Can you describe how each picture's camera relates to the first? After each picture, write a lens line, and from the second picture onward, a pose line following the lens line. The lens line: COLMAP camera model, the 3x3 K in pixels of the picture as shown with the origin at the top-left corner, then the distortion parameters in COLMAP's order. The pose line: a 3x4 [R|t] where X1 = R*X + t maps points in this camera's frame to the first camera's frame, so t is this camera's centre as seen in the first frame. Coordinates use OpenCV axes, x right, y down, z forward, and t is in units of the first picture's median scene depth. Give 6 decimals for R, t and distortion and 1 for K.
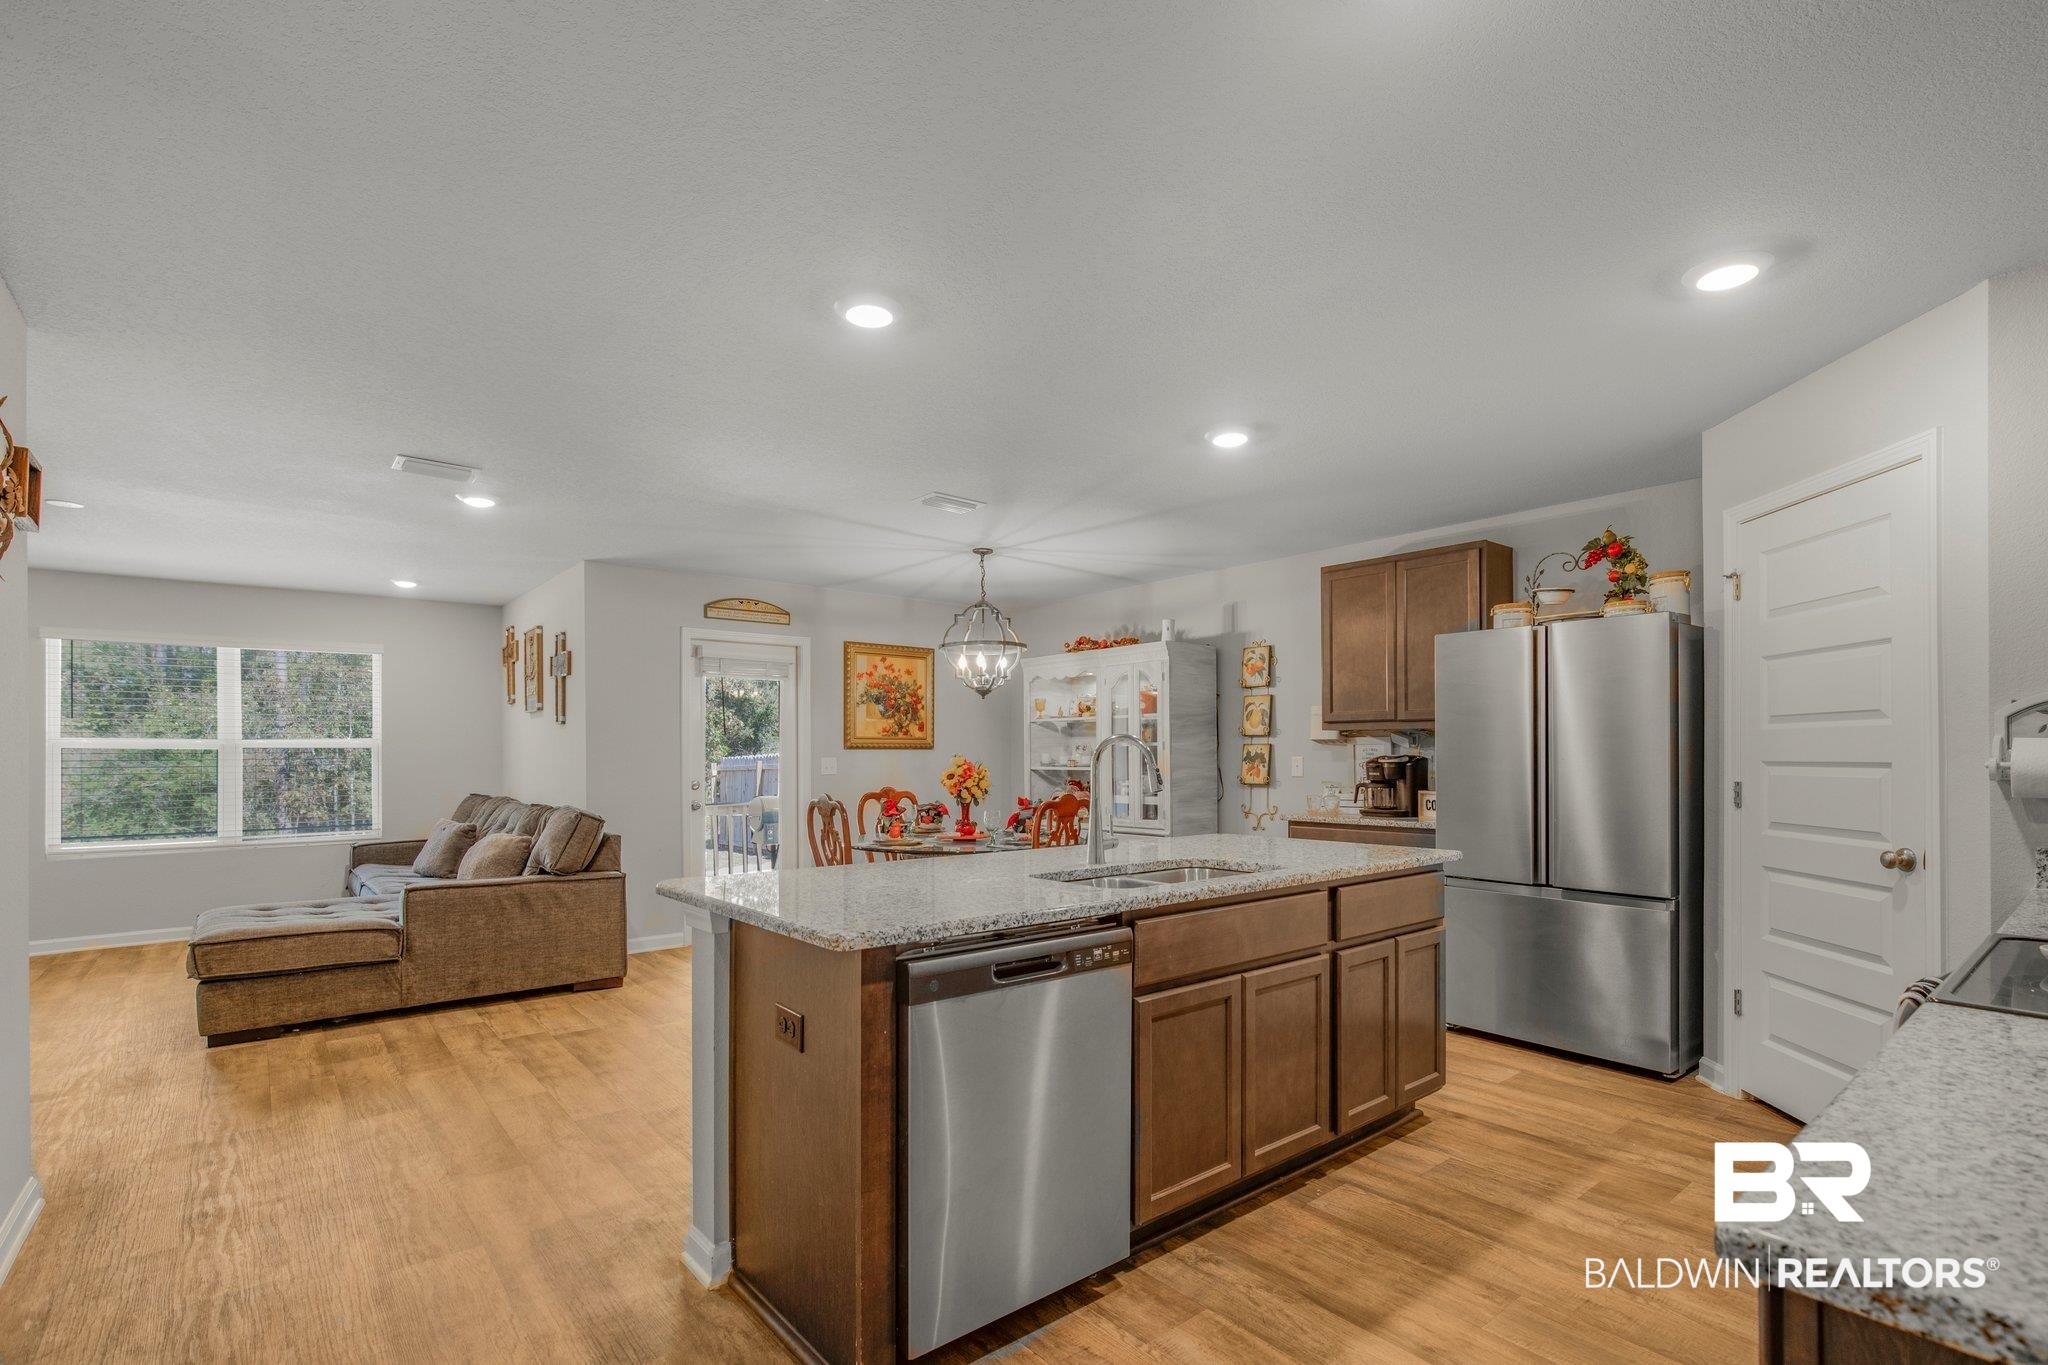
lens RADIAL K [[960.4, 0, 1024.7], [0, 960.4, 756.2], [0, 0, 1]] dist [-0.000696, 0.000156]
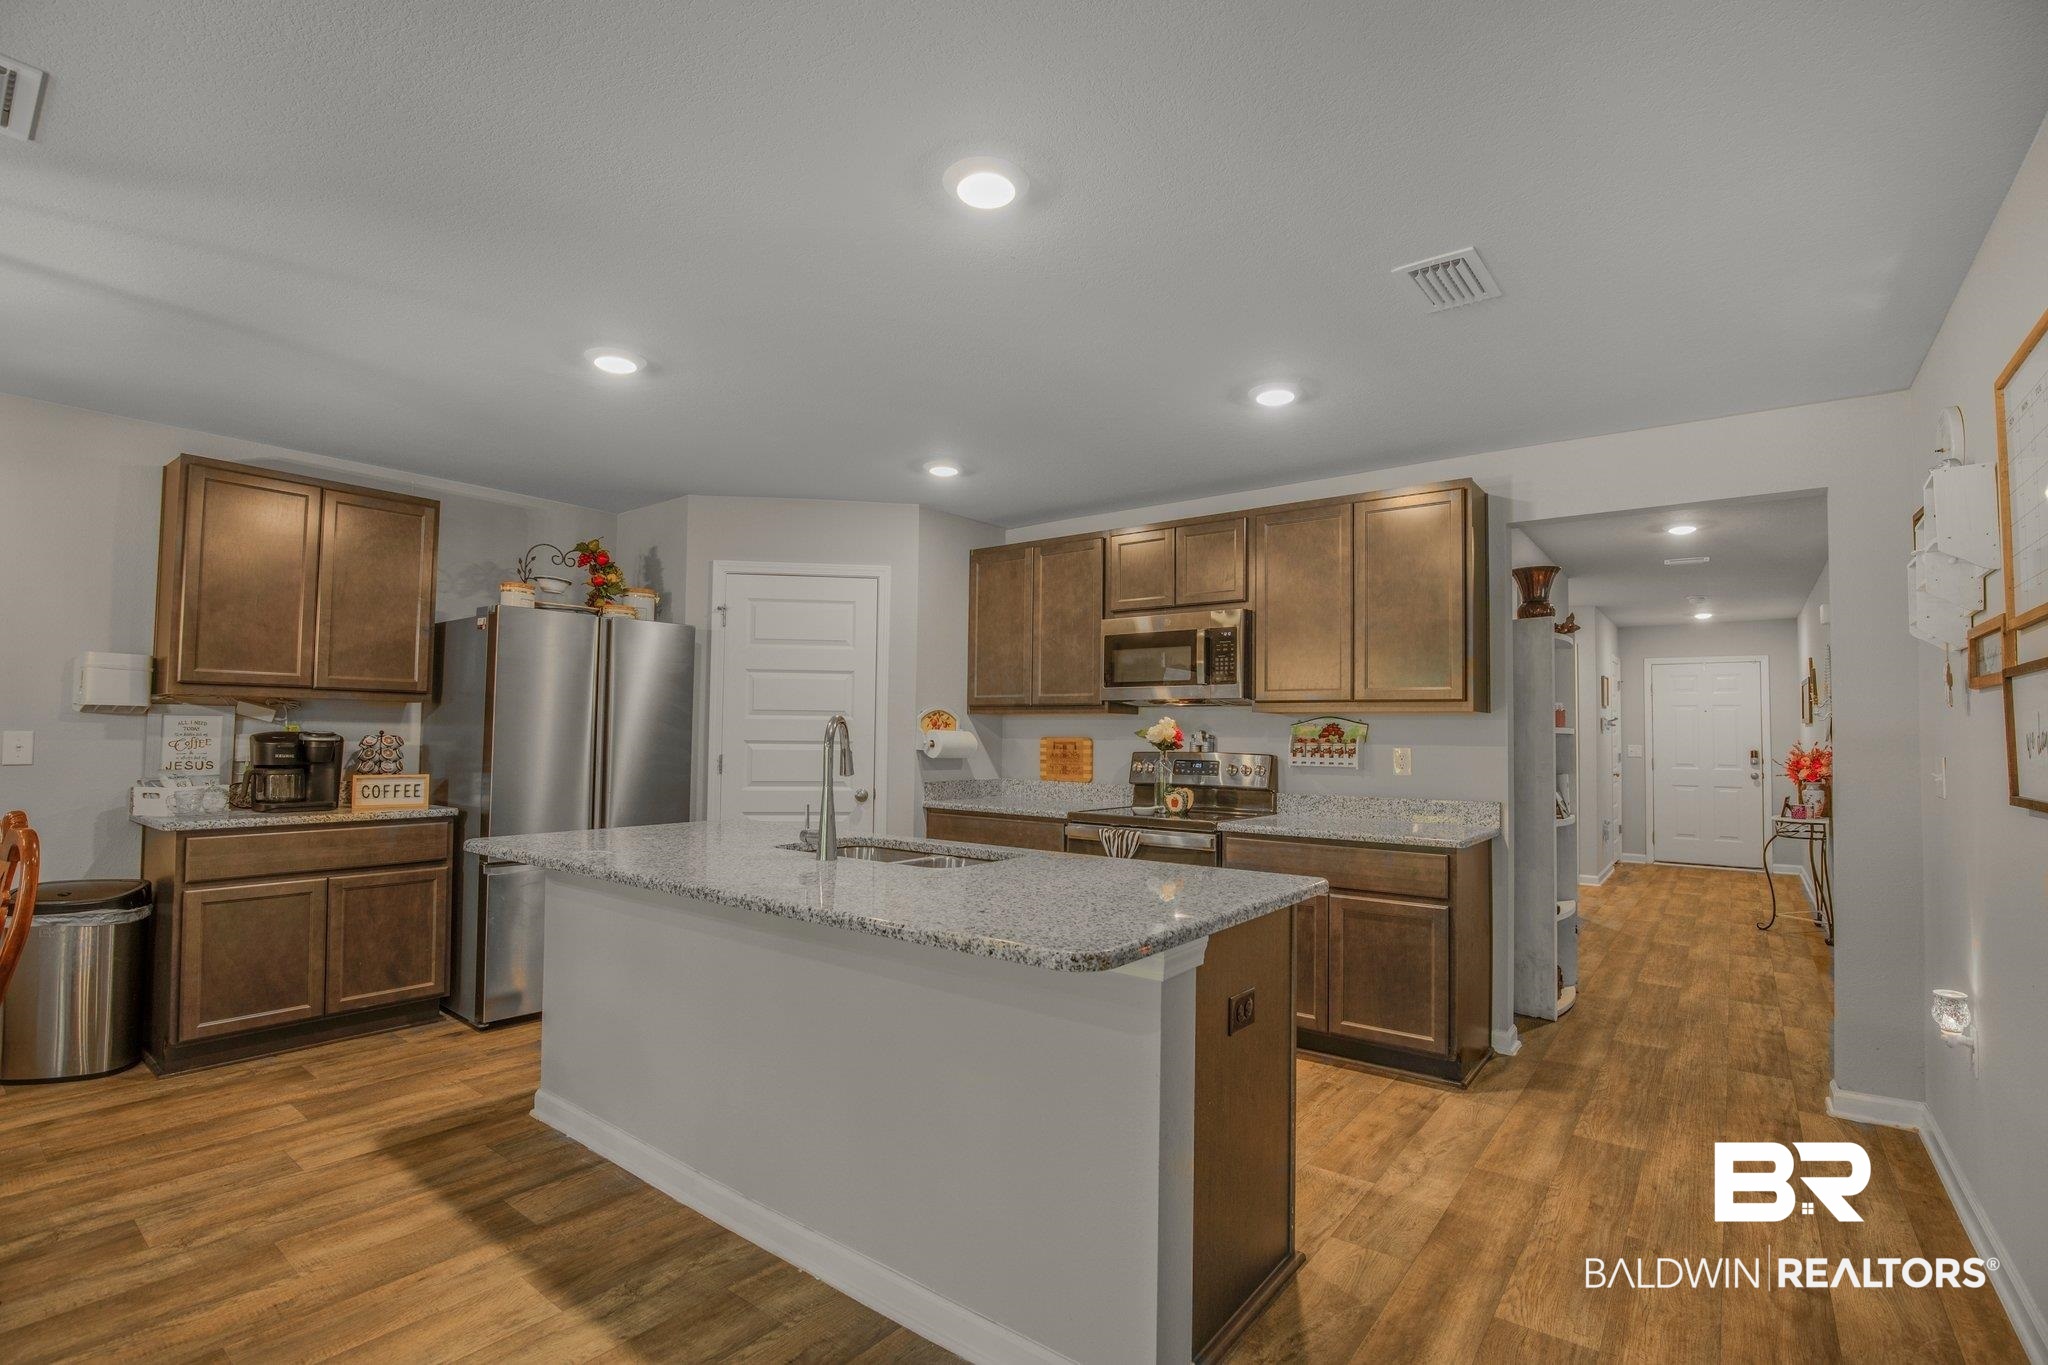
lens RADIAL K [[935.6, 0, 1006.4], [0, 935.6, 689.7], [0, 0, 1]] dist [-0.025236, 0.000630]
pose [[-0.204154, 0.047767, 0.977773, -0.381823], [-0.008171, 0.998691, -0.050495, -0.001605], [-0.978905, -0.018298, -0.203496, 0.488056]]
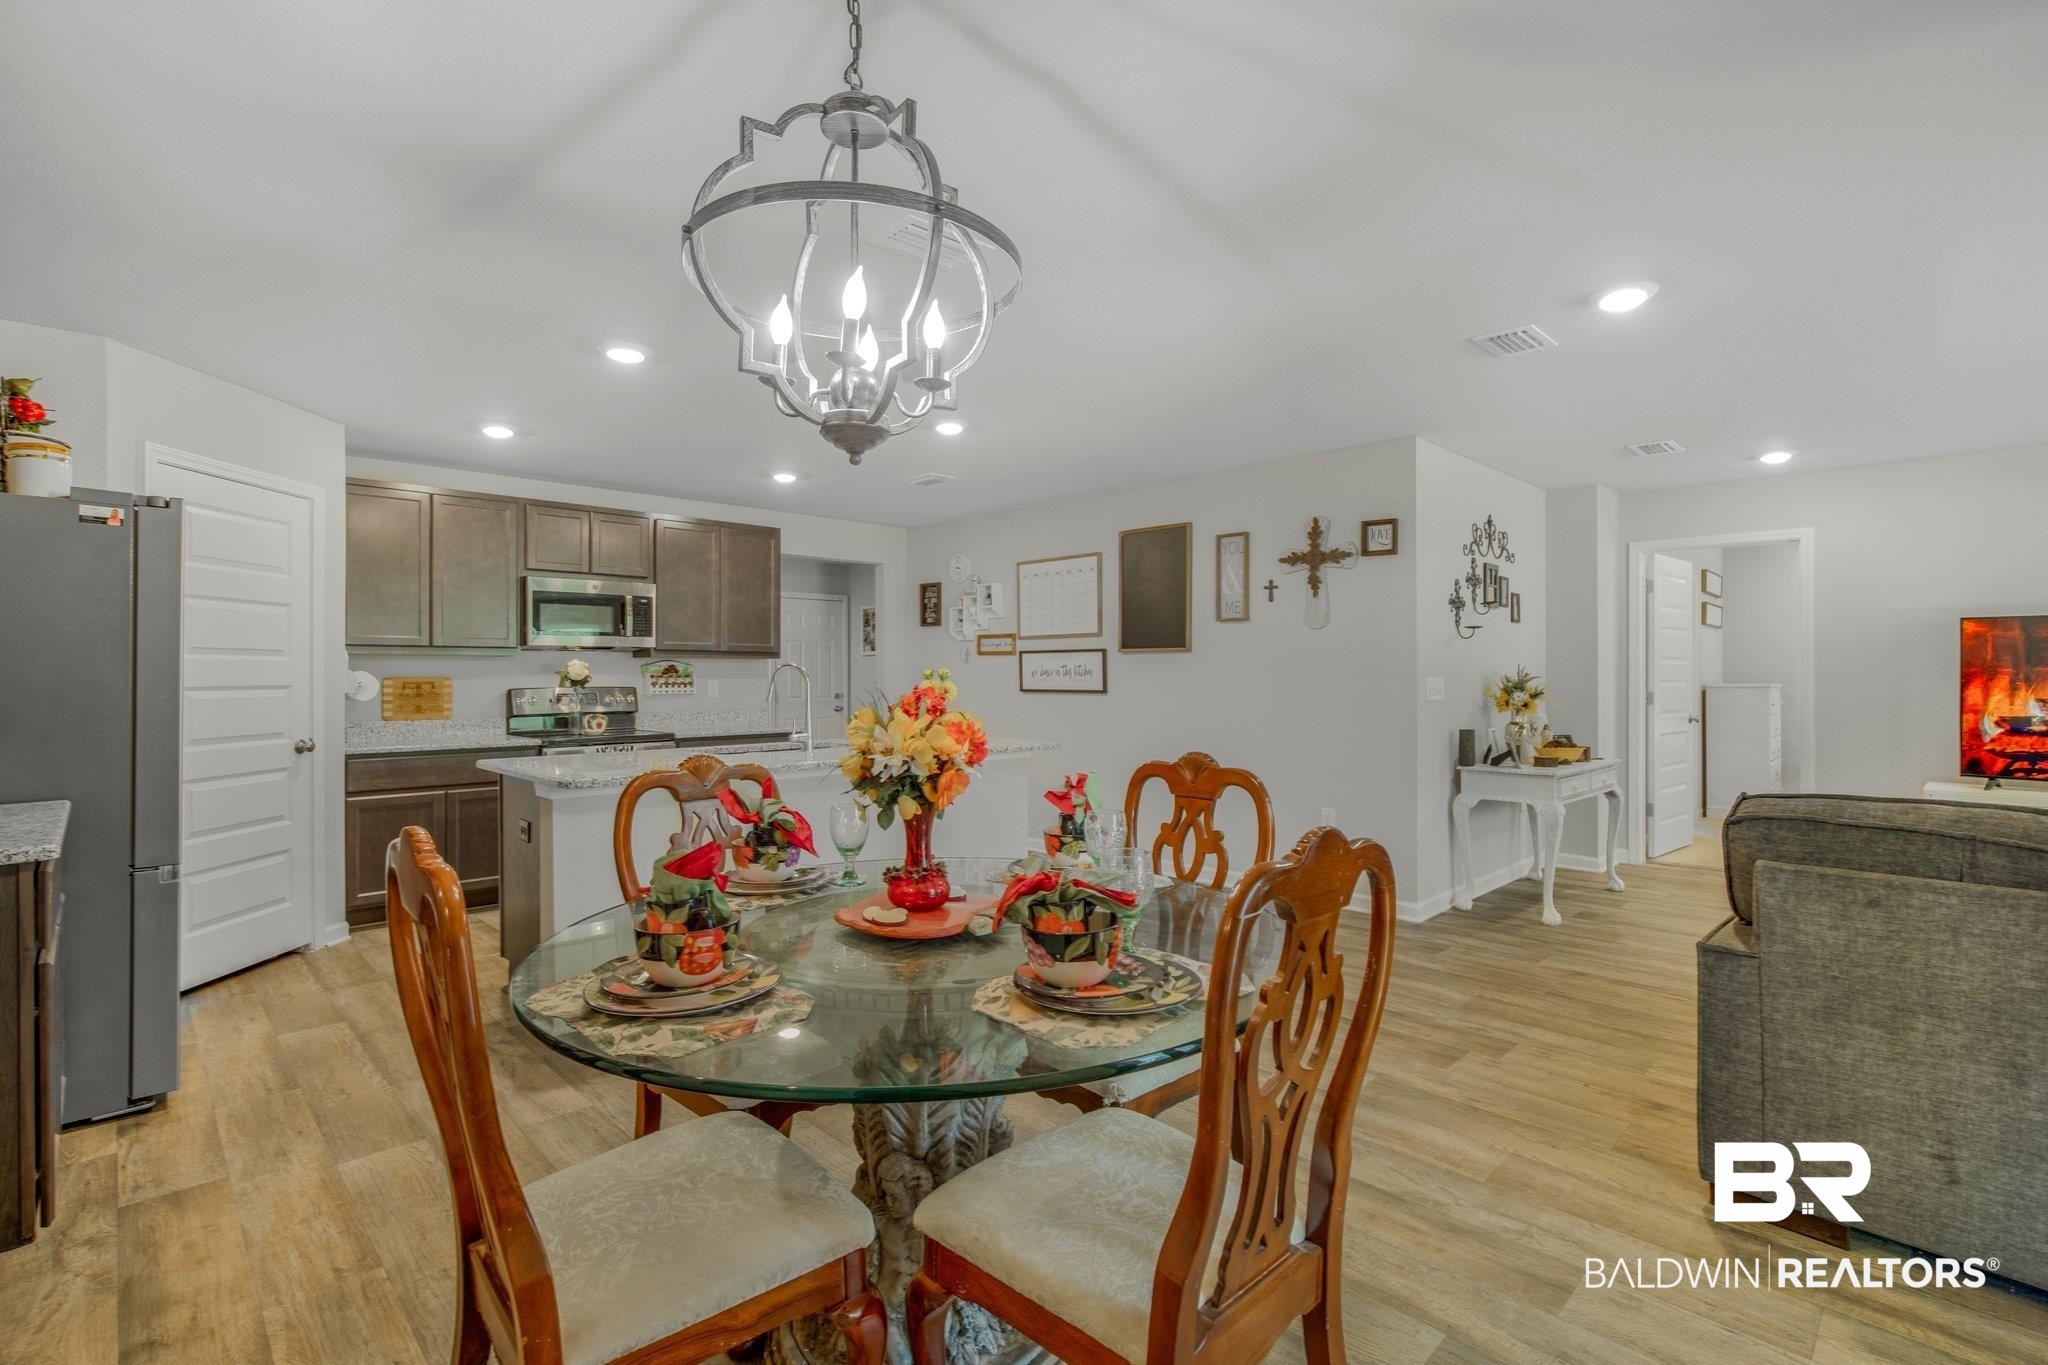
lens RADIAL K [[953.9, 0, 1030.7], [0, 953.9, 669.7], [0, 0, 1]] dist [-0.001355, 0.000707]
pose [[-0.996705, 0.004516, -0.080991, -0.061079], [0.004612, 0.999989, -0.000993, -0.005426], [0.080986, -0.001364, -0.996714, 1.191053]]
